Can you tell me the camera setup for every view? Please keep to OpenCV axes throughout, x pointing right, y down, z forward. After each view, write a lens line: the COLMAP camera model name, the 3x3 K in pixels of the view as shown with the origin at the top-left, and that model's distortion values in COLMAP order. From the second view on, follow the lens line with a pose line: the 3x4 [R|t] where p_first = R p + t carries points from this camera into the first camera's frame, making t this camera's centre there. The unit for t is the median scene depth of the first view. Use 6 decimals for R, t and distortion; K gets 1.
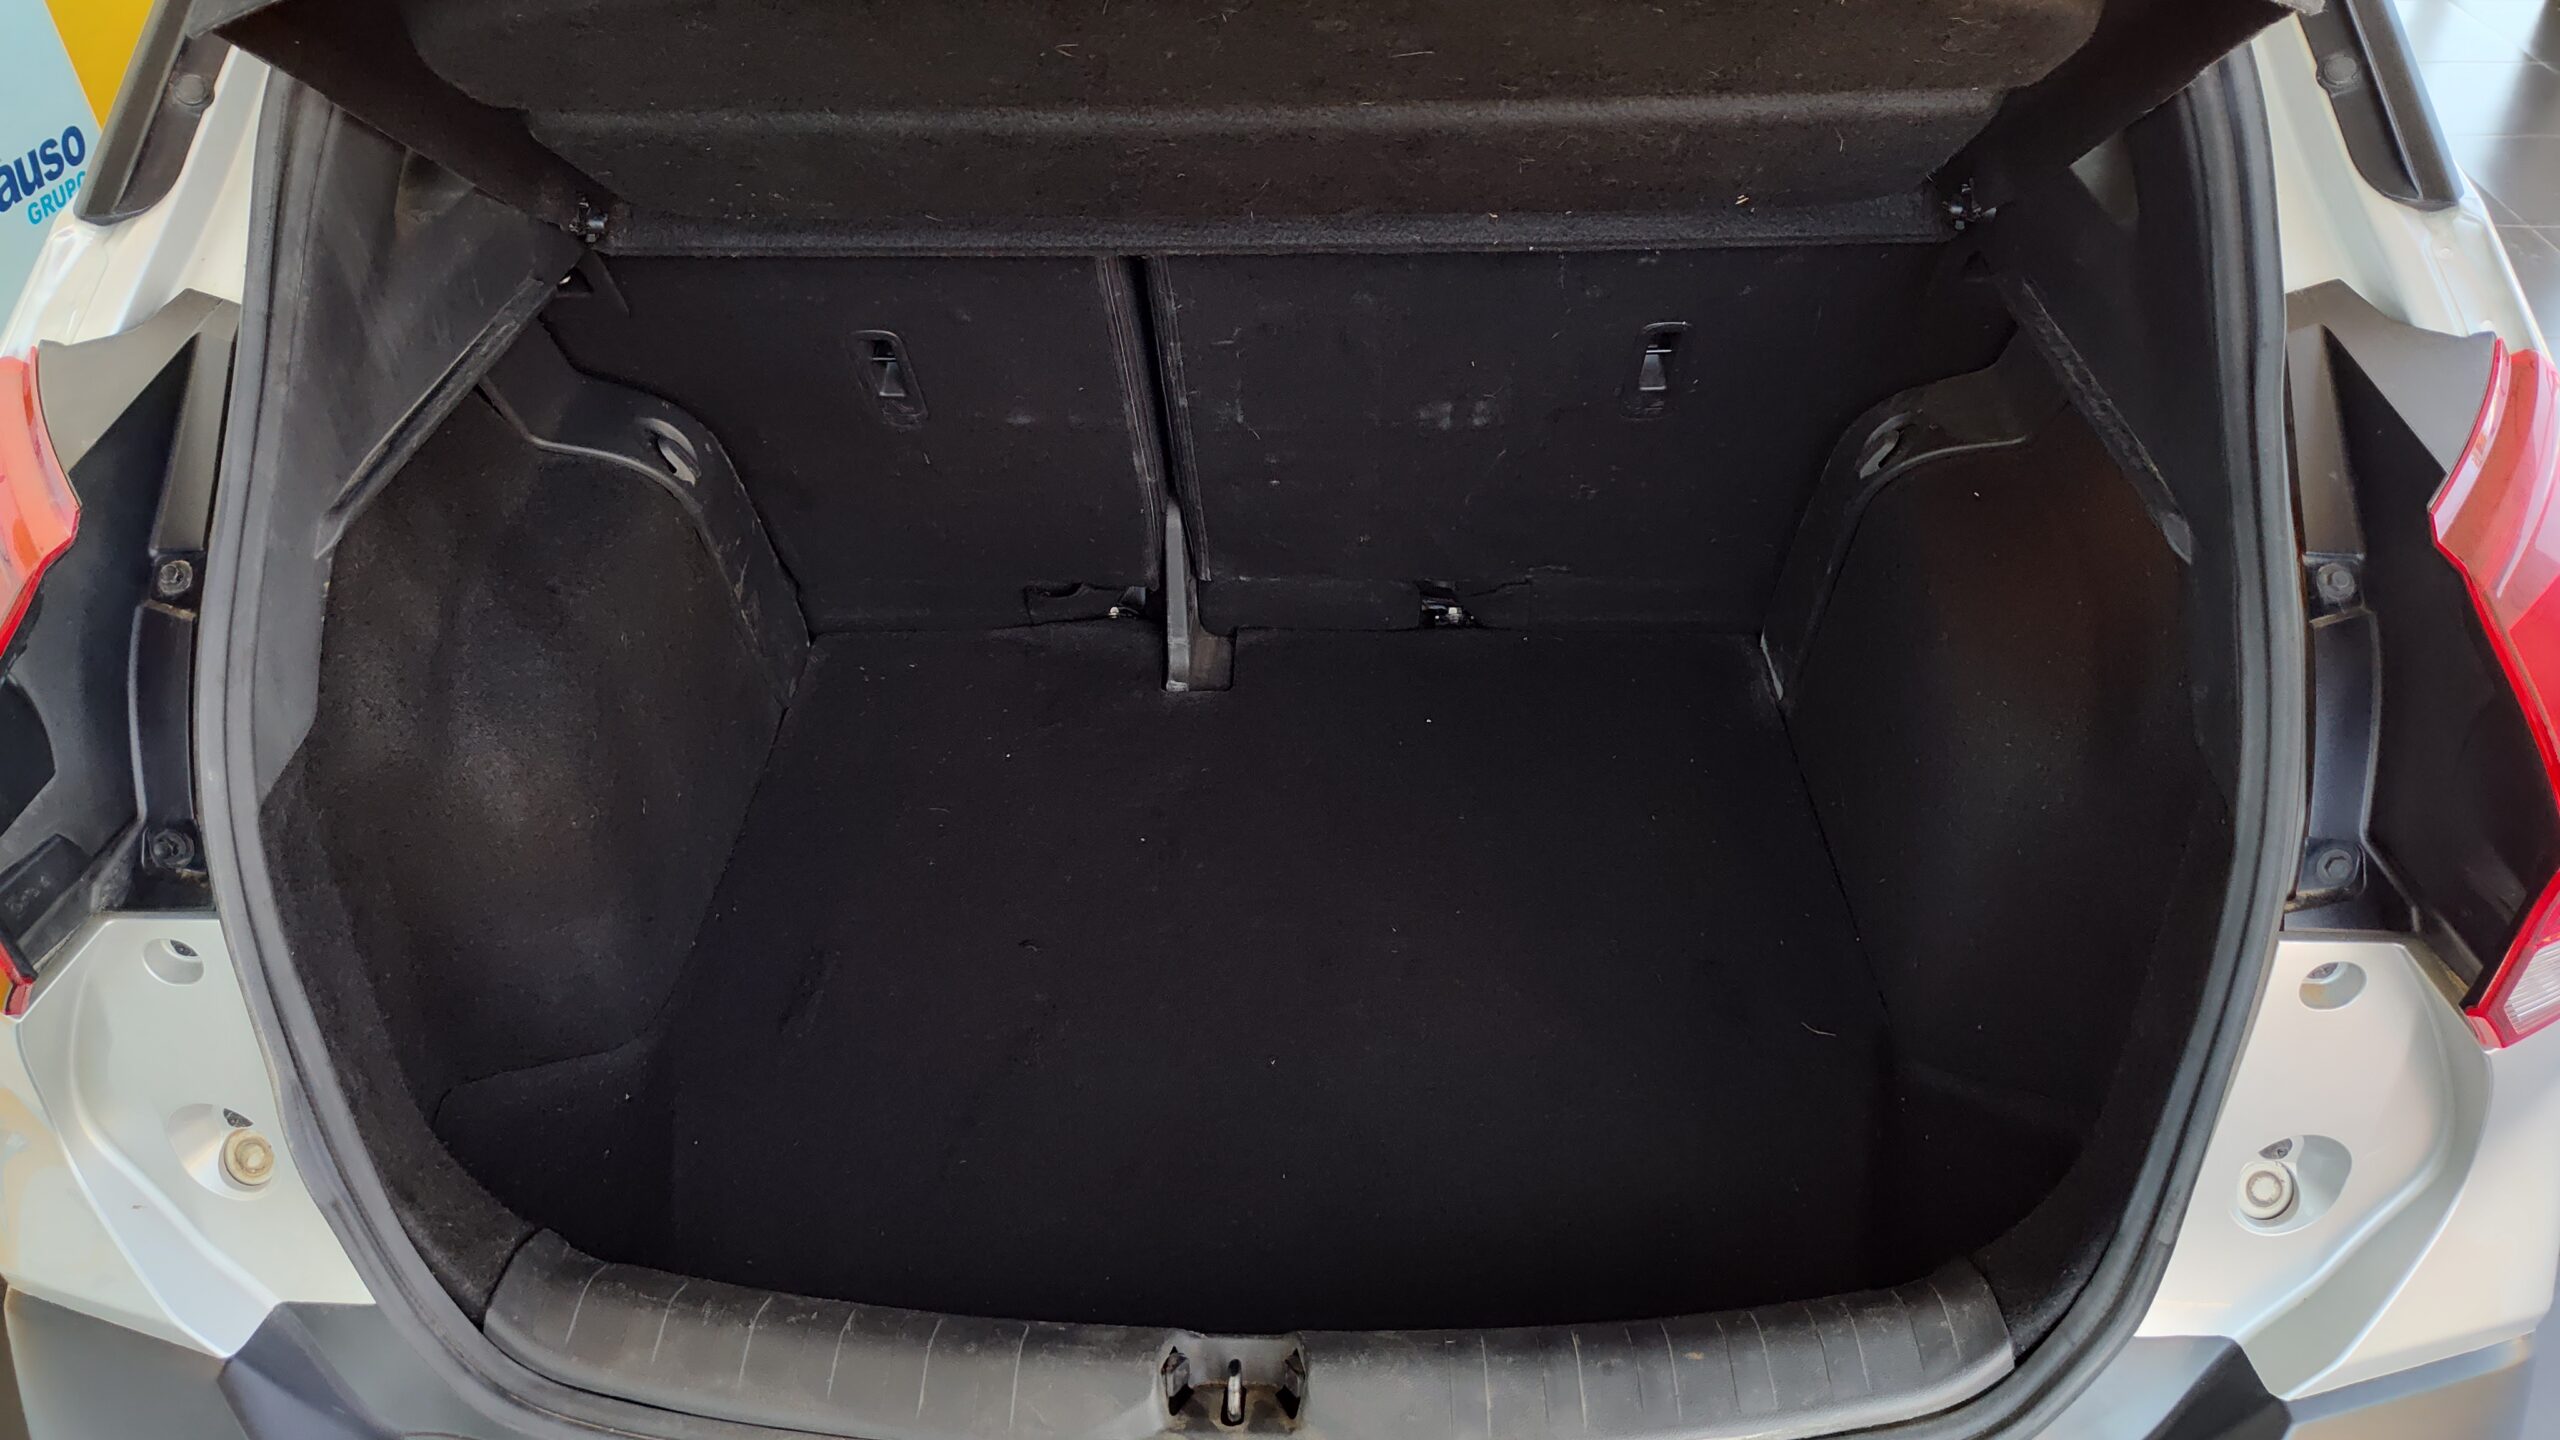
lens RADIAL K [[1767.7, 0, 1280.0], [0, 1767.7, 720.0], [0, 0, 1]] dist [0.006985, -0.001208]
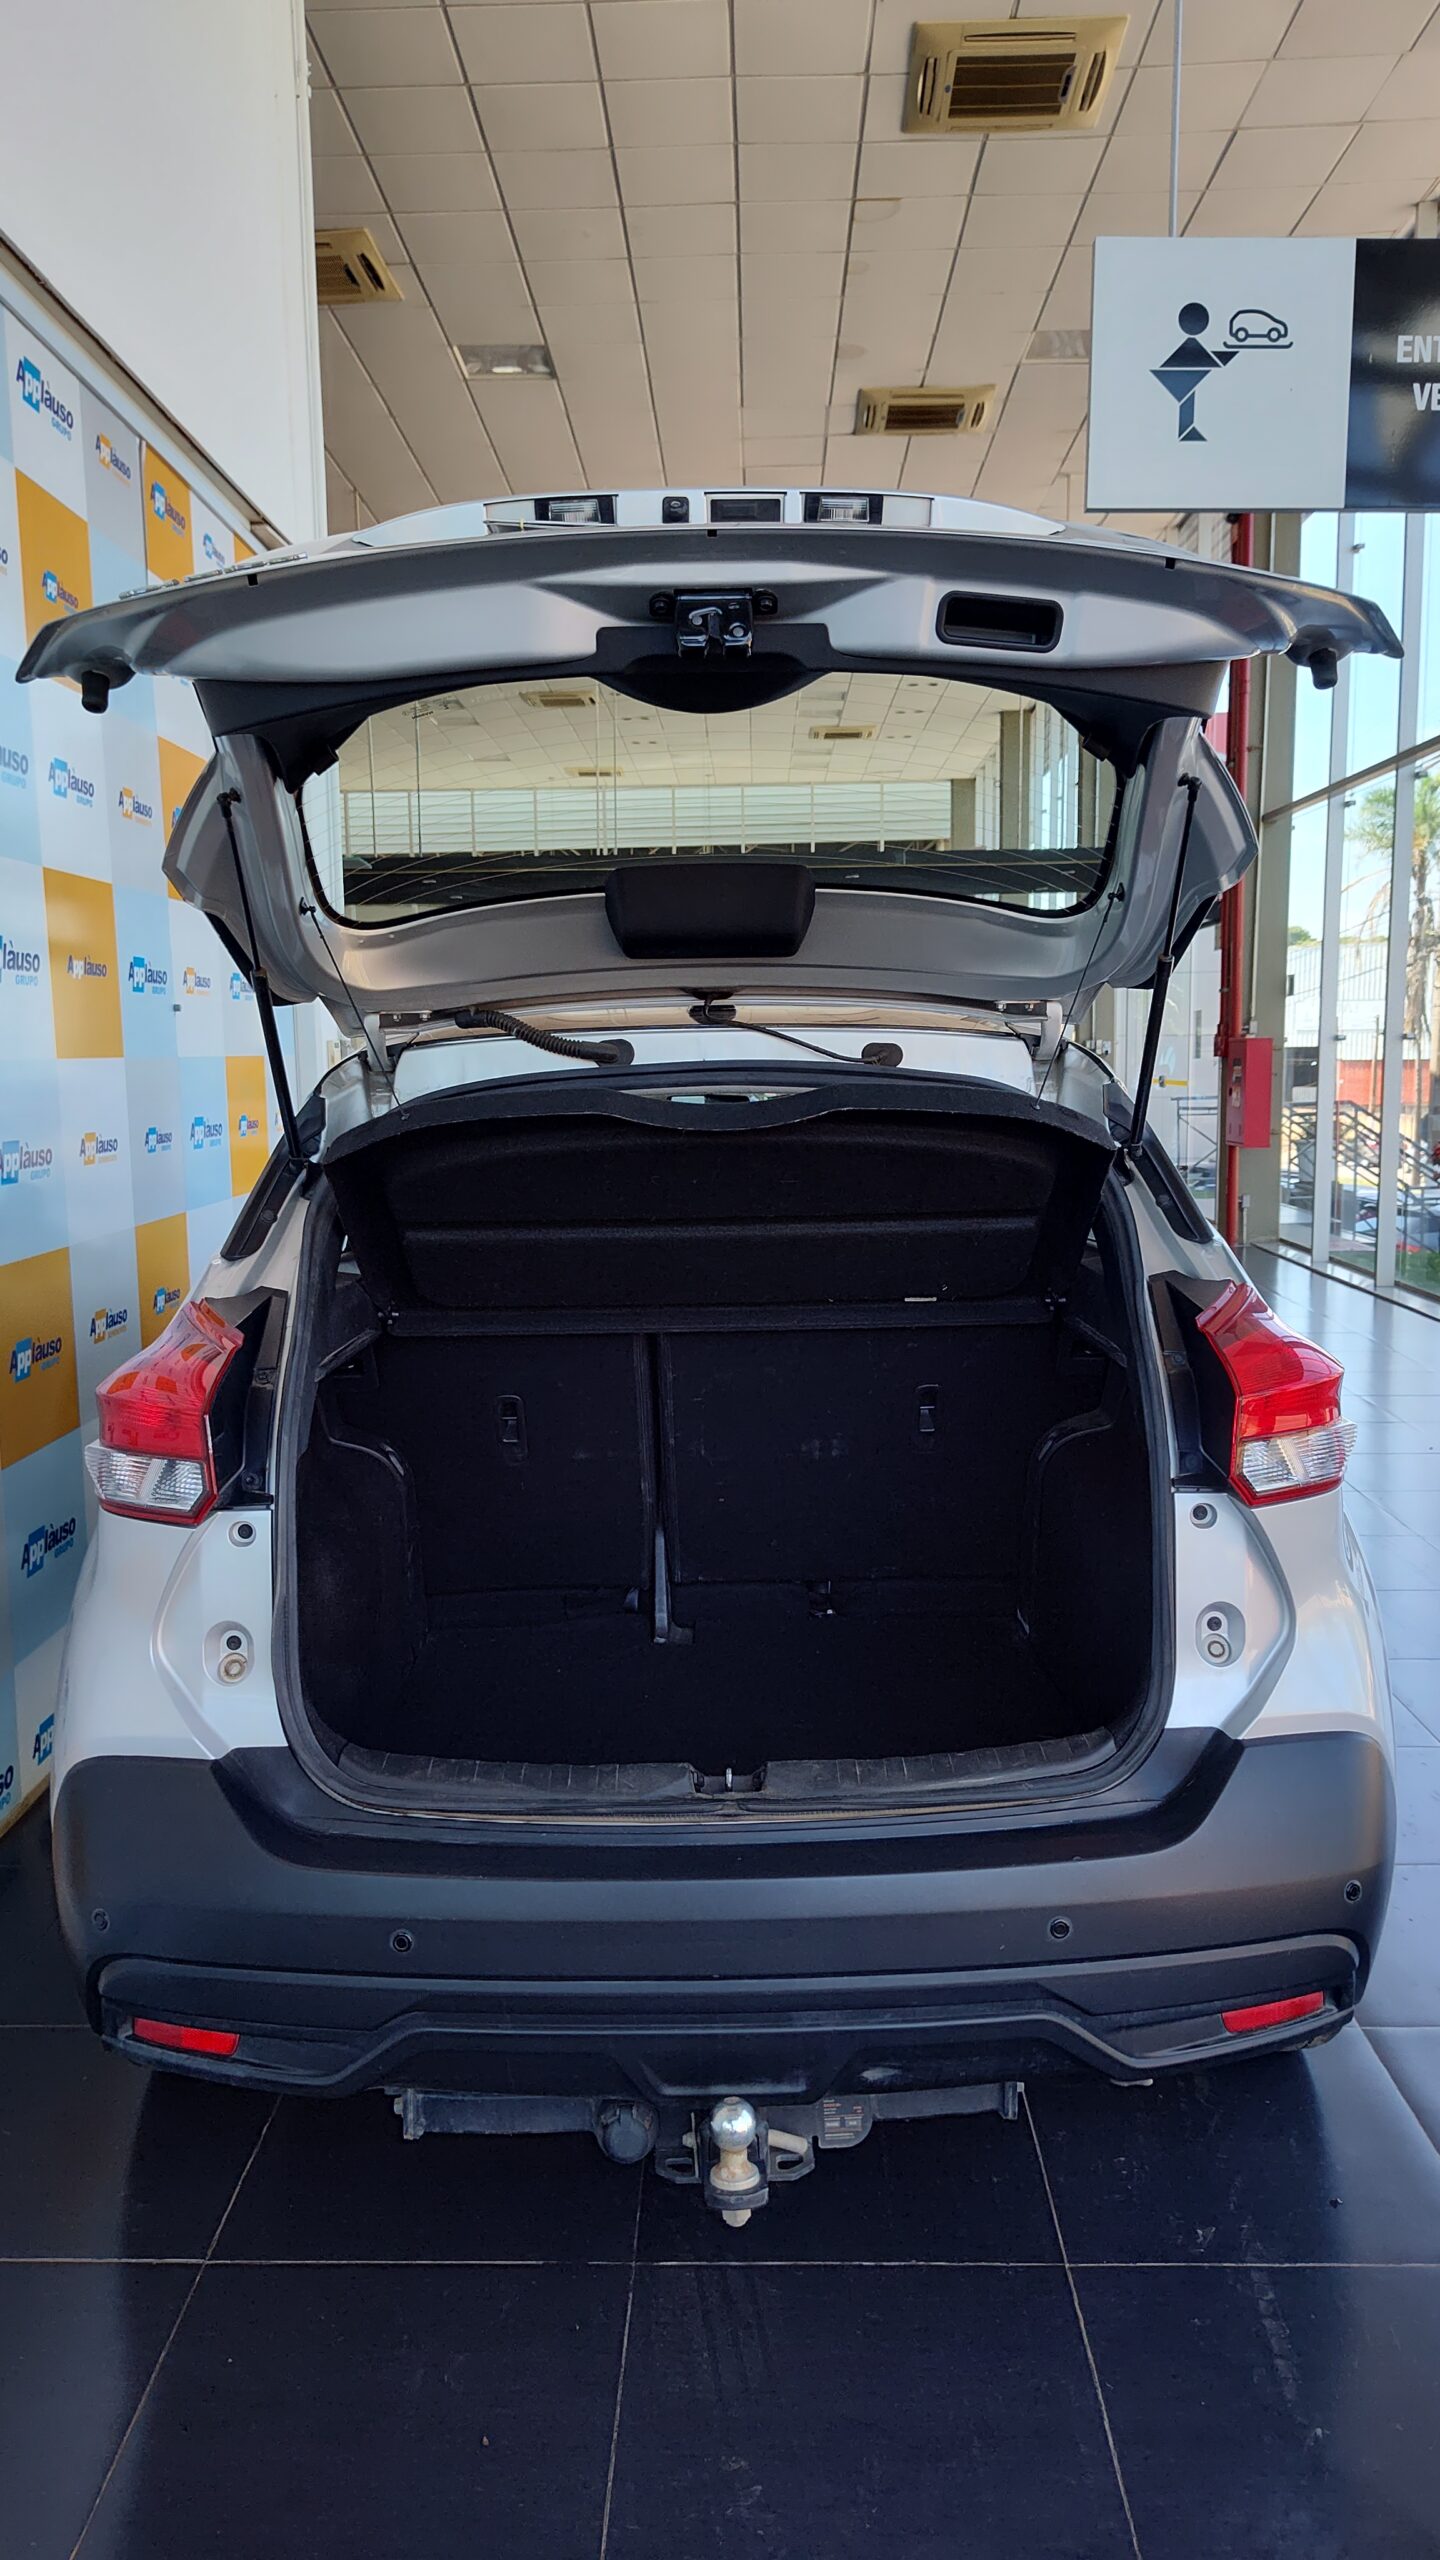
lens RADIAL K [[1702.8, 0, 788.2], [0, 1702.8, 1280.9], [0, 0, 1]] dist [0.071358, -0.129130]
pose [[0.997445, -0.008218, 0.070963, -0.090304], [0.042857, 0.863582, -0.502383, 0.867464], [-0.057154, 0.504141, 0.861728, -0.923003]]
